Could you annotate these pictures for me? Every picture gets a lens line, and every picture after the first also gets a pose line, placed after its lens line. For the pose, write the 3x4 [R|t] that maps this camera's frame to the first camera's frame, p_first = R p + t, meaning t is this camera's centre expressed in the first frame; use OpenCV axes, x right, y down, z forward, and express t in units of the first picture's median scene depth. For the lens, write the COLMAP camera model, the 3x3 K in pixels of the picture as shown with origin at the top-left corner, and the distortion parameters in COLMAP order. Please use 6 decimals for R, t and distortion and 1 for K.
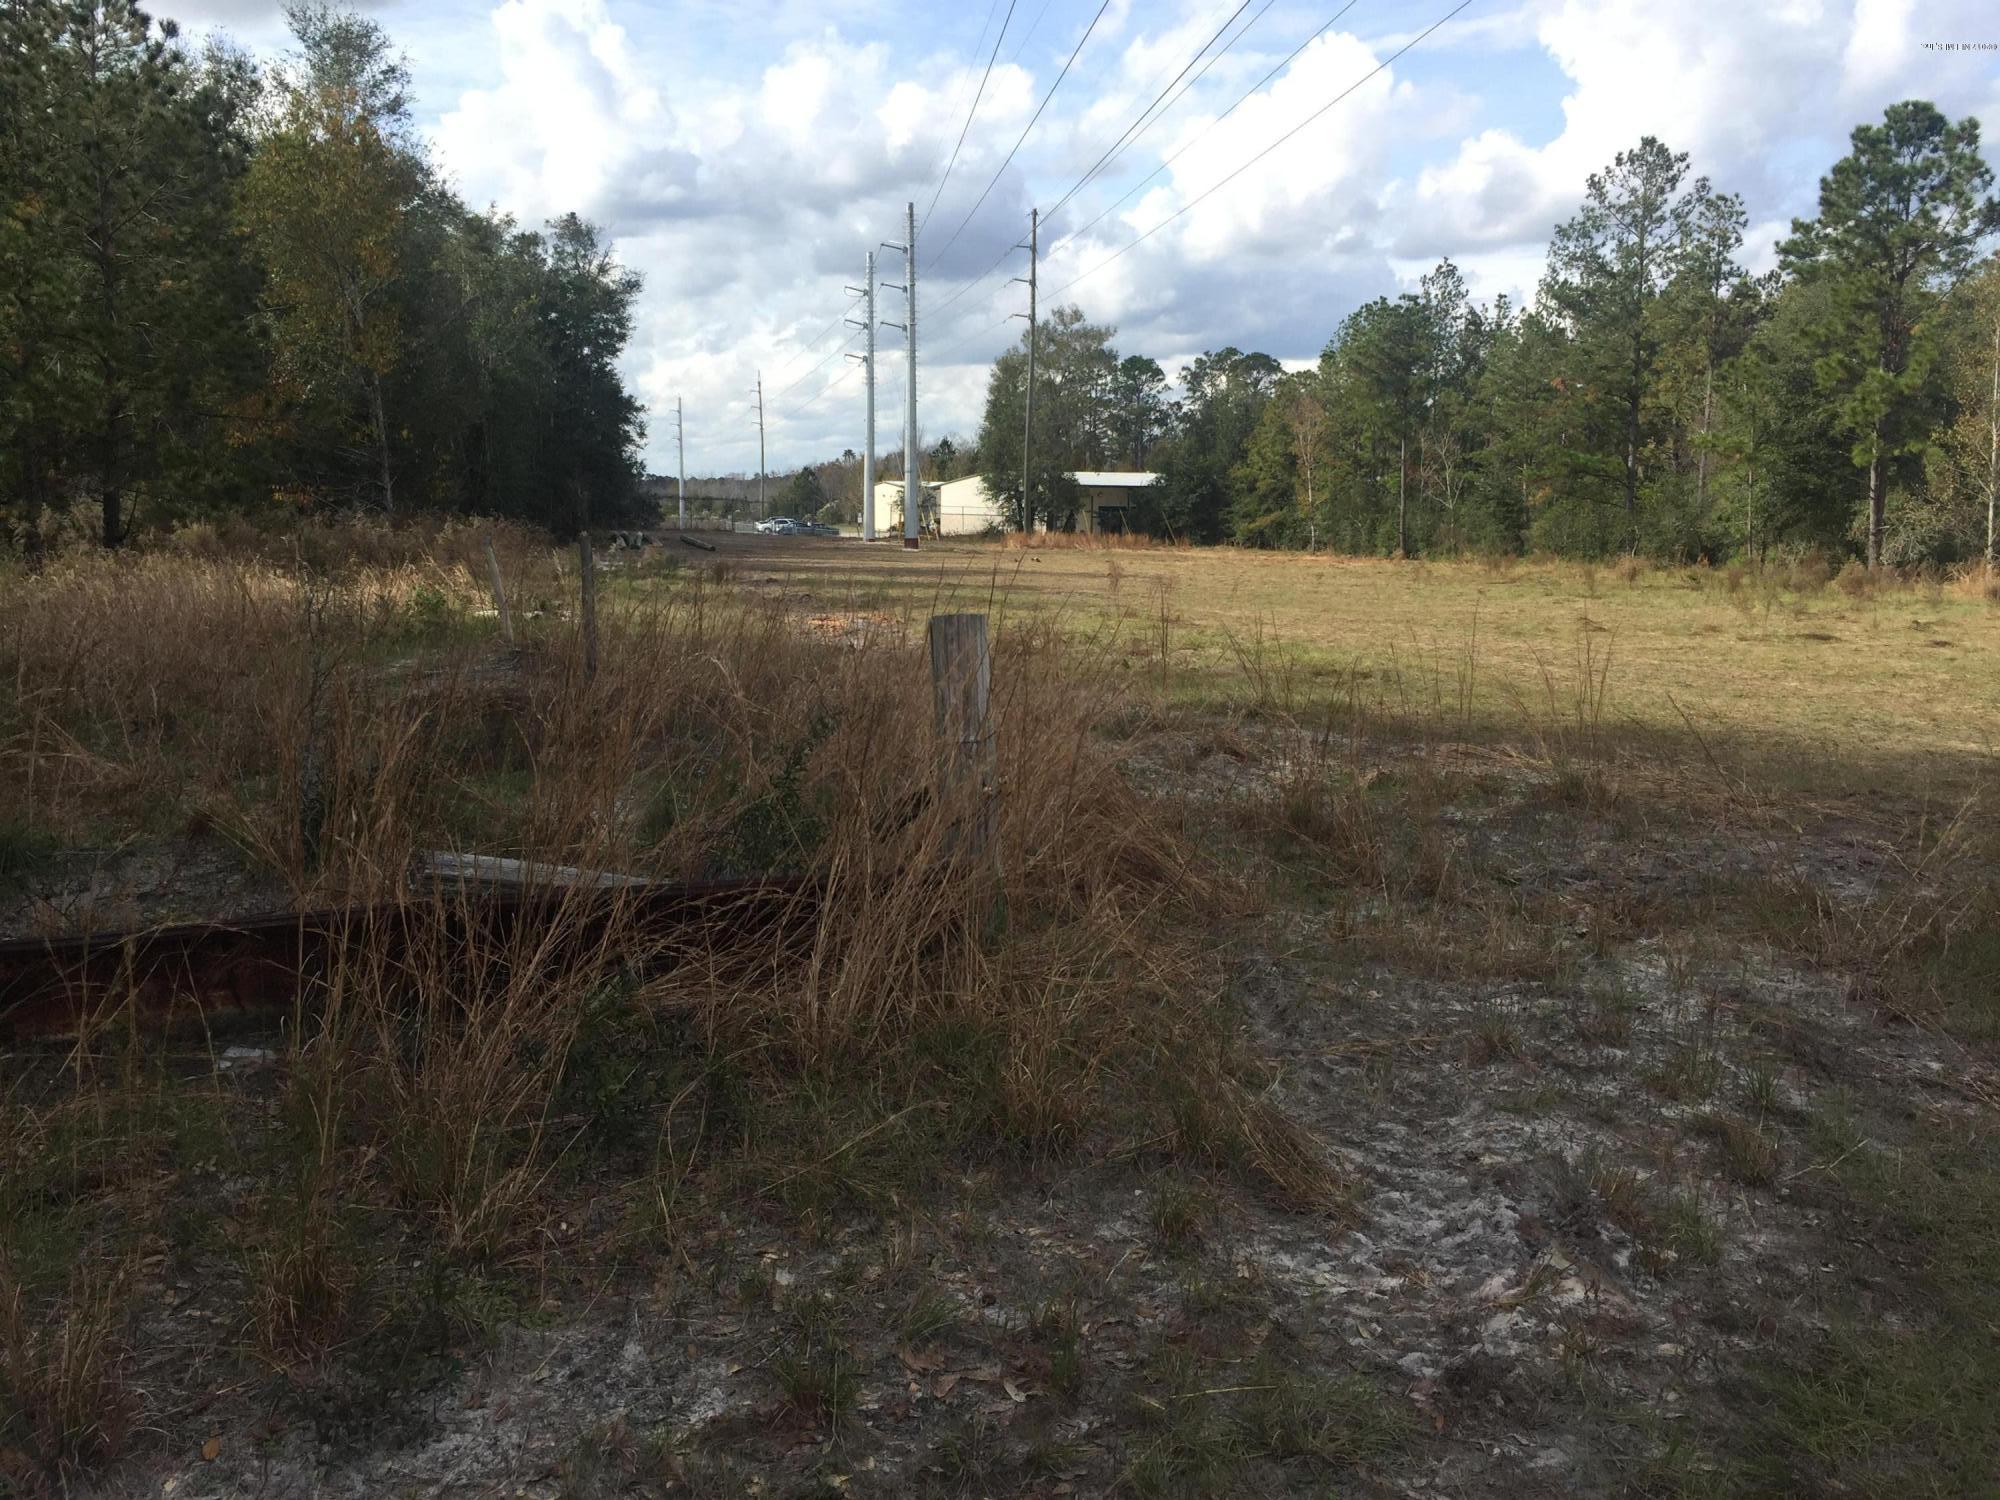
lens RADIAL K [[1720.7, 0, 983.8], [0, 1720.7, 731.5], [0, 0, 1]] dist [0.101888, -0.148795]
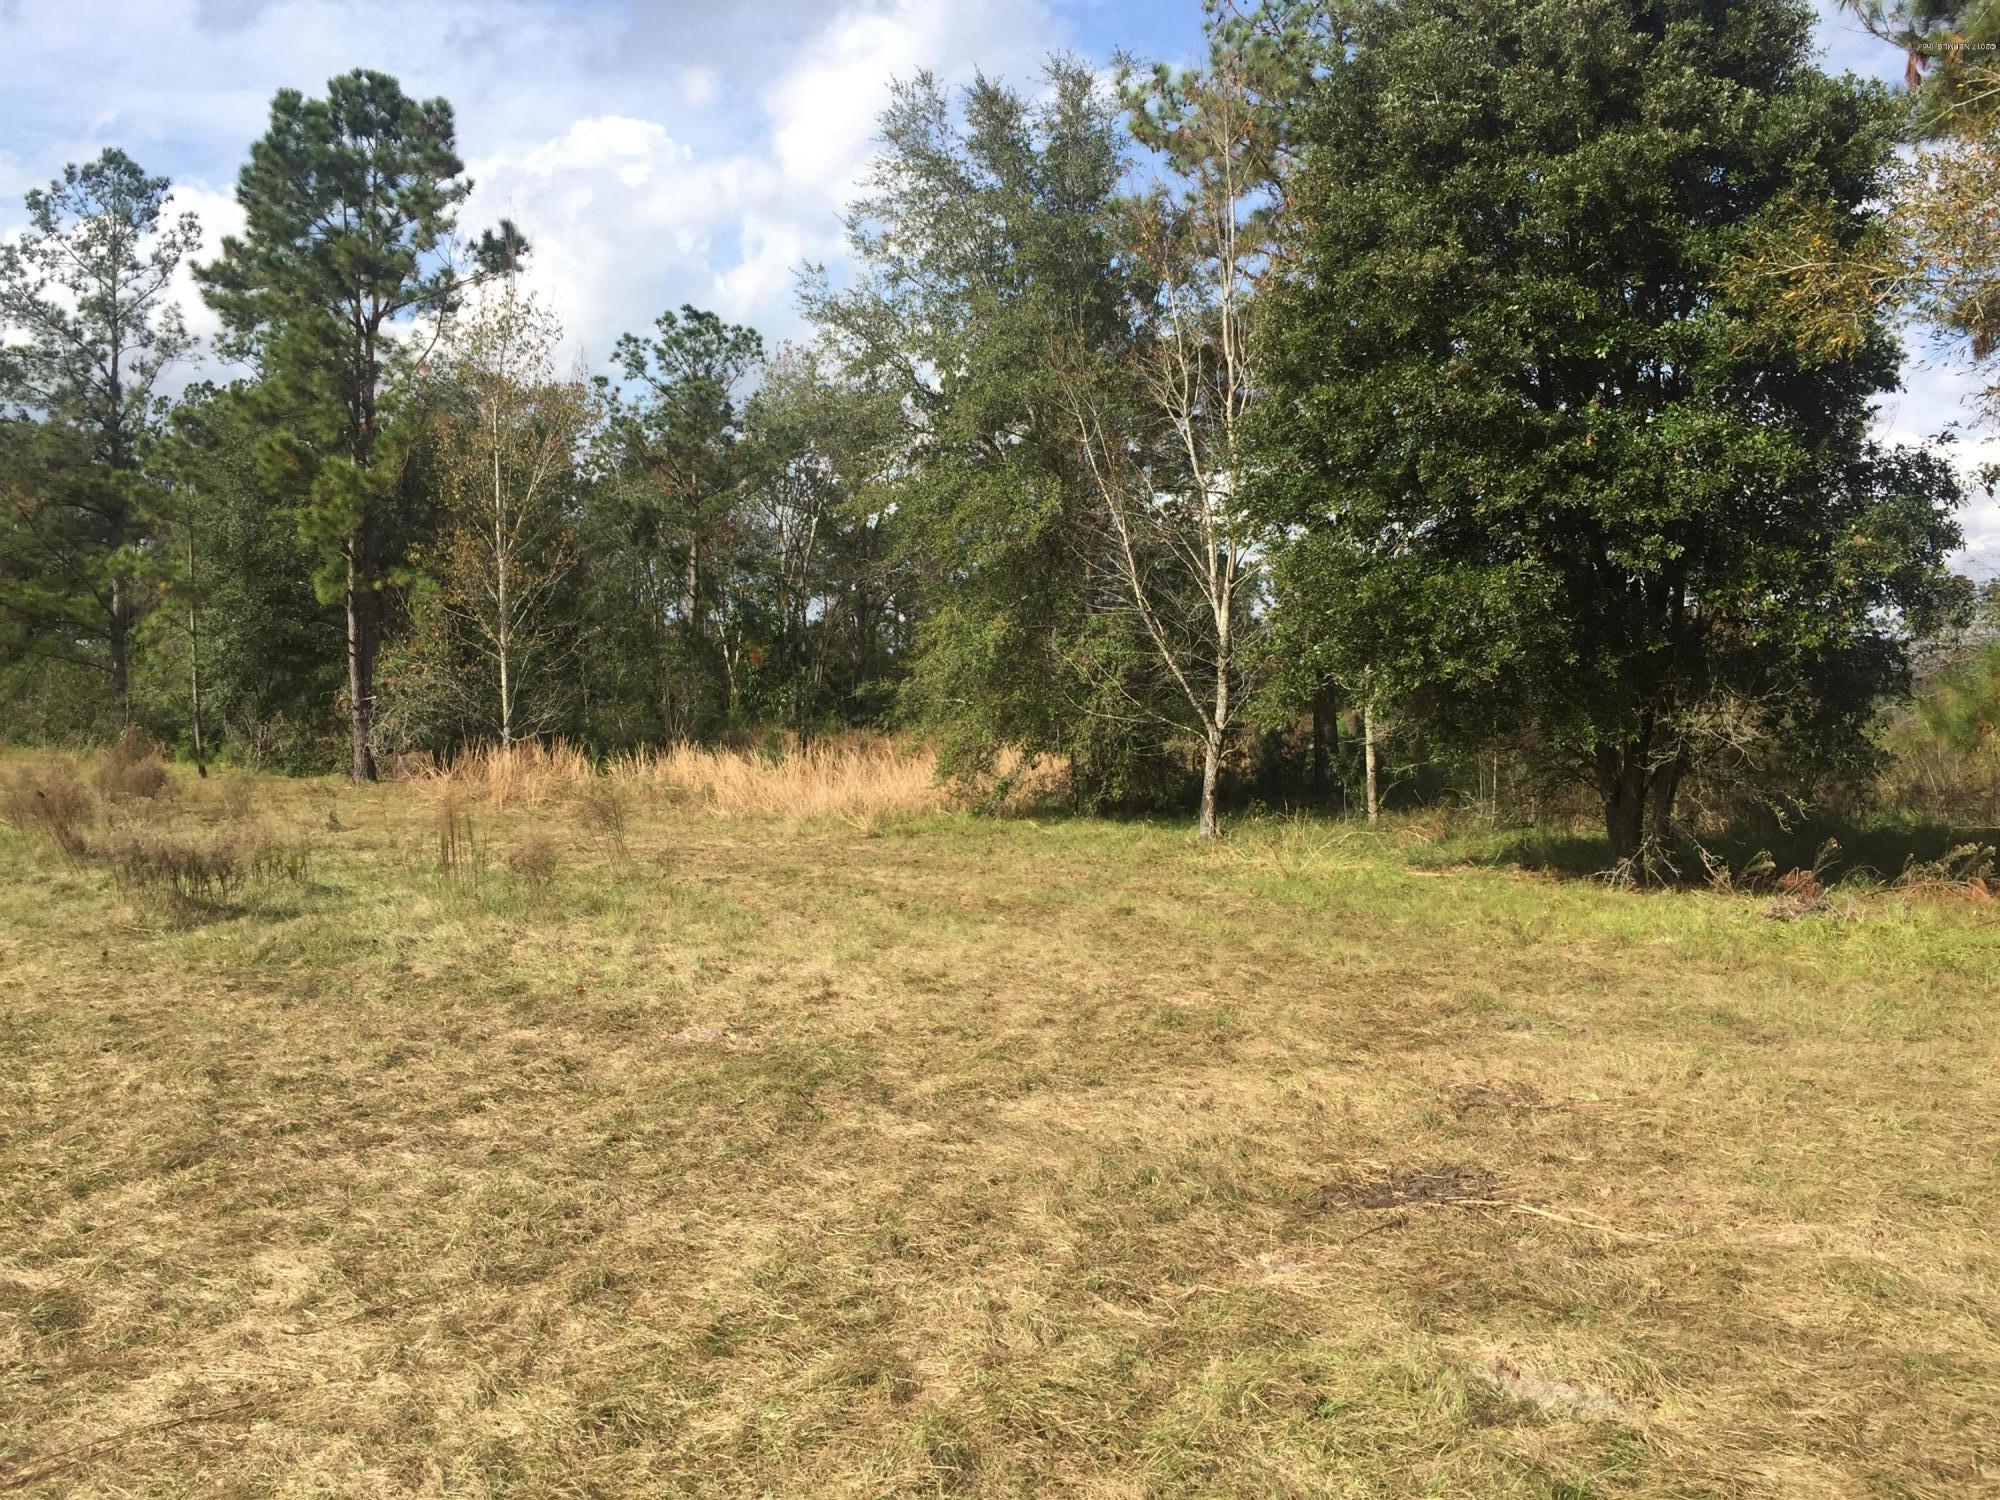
lens RADIAL K [[1720.7, 0, 983.8], [0, 1720.7, 731.5], [0, 0, 1]] dist [0.101888, -0.148795]
pose [[0.775095, -0.046551, 0.630128, 0.276341], [0.096296, 0.994335, -0.044992, -0.051502], [-0.624464, 0.095552, 0.775187, 0.347141]]
